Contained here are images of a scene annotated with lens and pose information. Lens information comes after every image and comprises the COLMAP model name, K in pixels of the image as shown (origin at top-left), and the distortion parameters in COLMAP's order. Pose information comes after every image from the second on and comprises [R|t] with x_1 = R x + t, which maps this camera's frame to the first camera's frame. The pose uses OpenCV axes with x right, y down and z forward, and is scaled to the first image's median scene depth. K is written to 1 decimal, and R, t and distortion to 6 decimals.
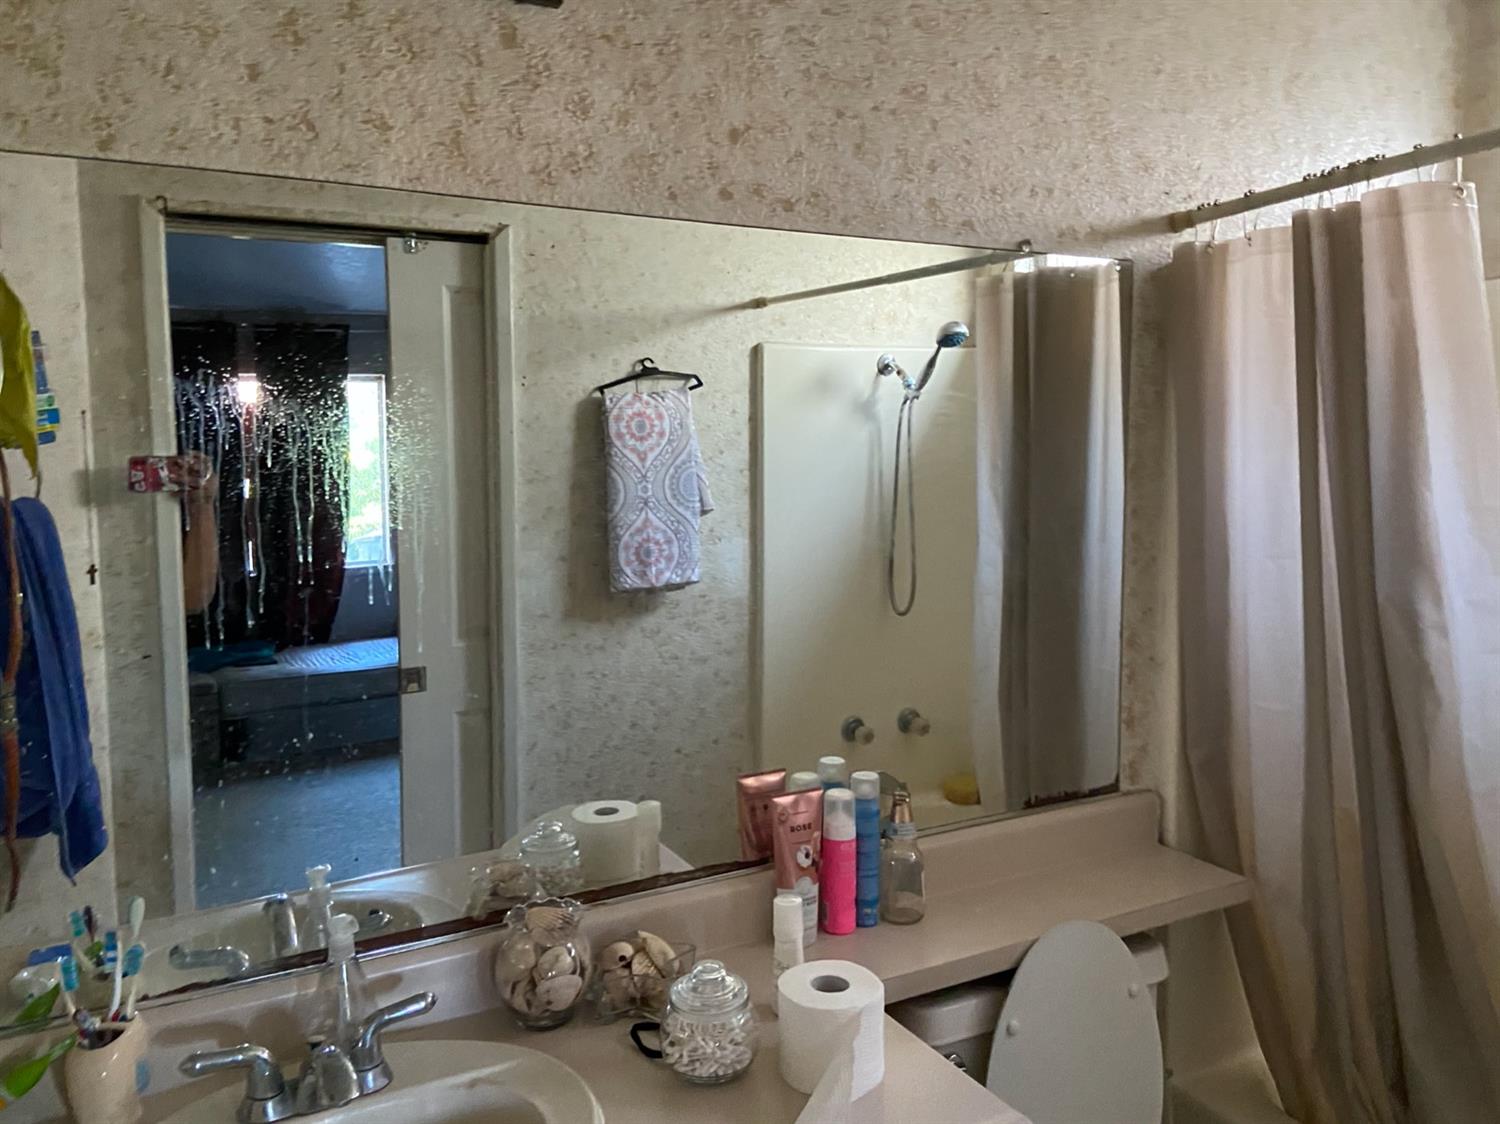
lens RADIAL K [[1141.8, 0, 750.0], [0, 1141.8, 562.0], [0, 0, 1]] dist [0.000662, 0.001537]
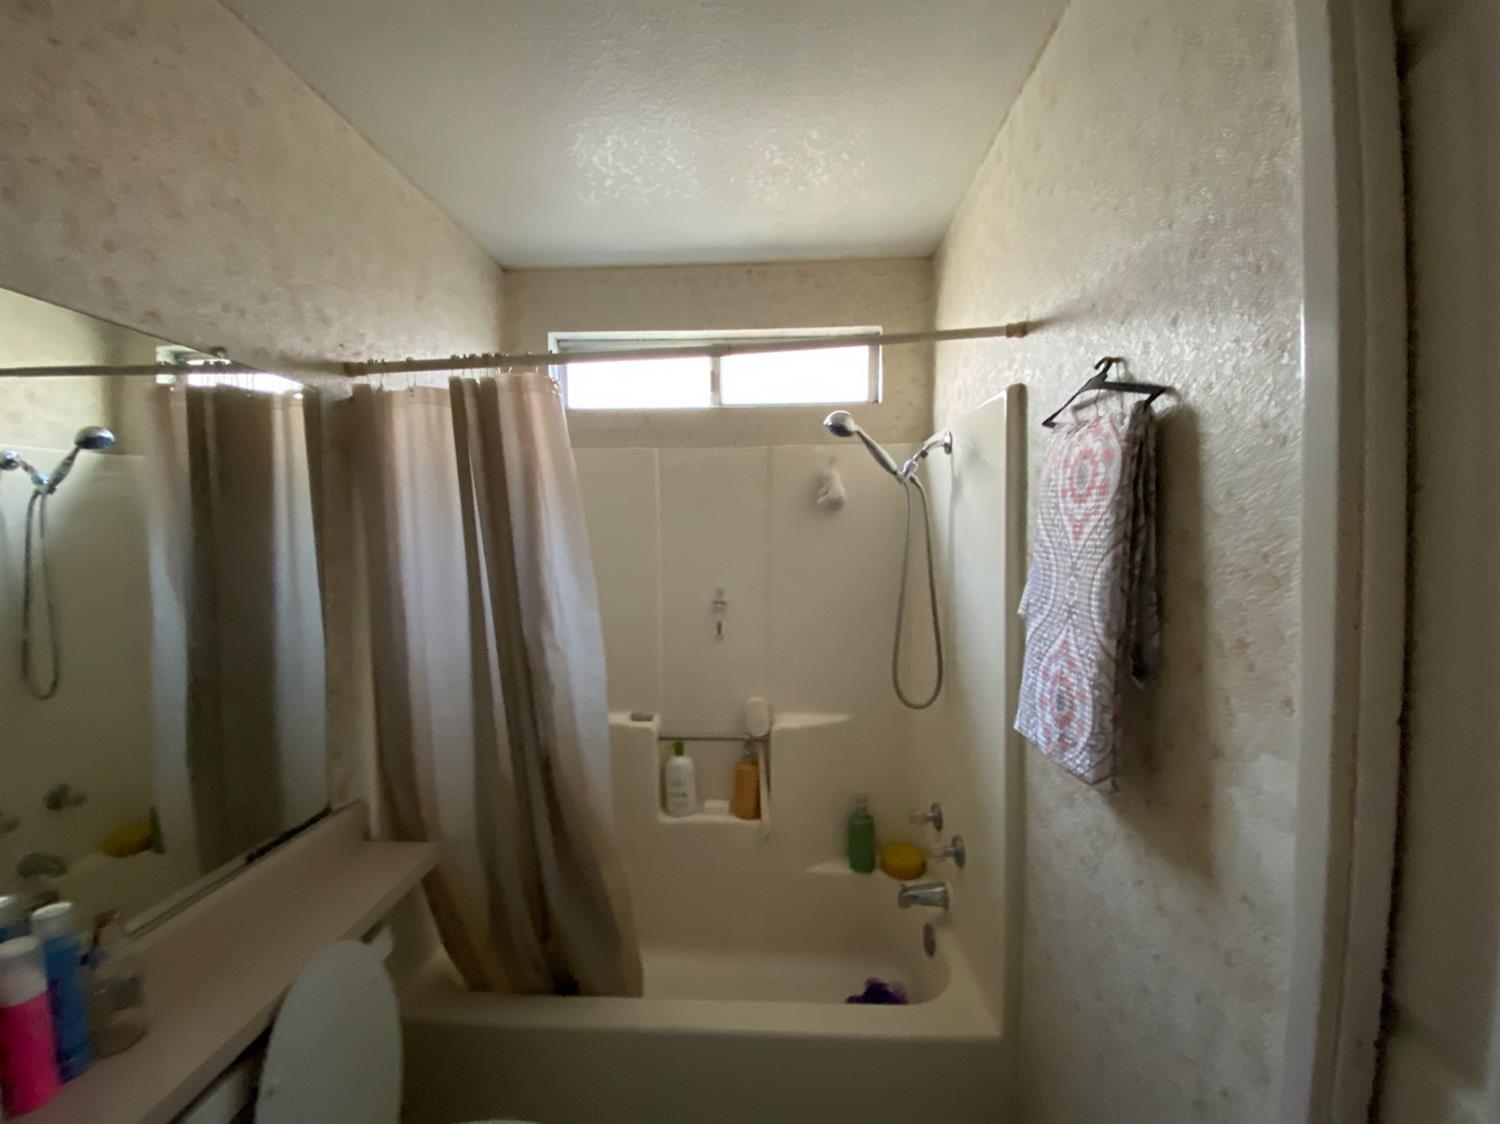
lens RADIAL K [[613.3, 0, 750.0], [0, 613.3, 562.0], [0, 0, 1]] dist [0.001742, -0.010747]
pose [[0.514210, -0.023097, 0.857353, -0.005643], [0.085210, 0.996067, -0.024272, -0.016211], [-0.853421, 0.085536, 0.514156, 0.261129]]
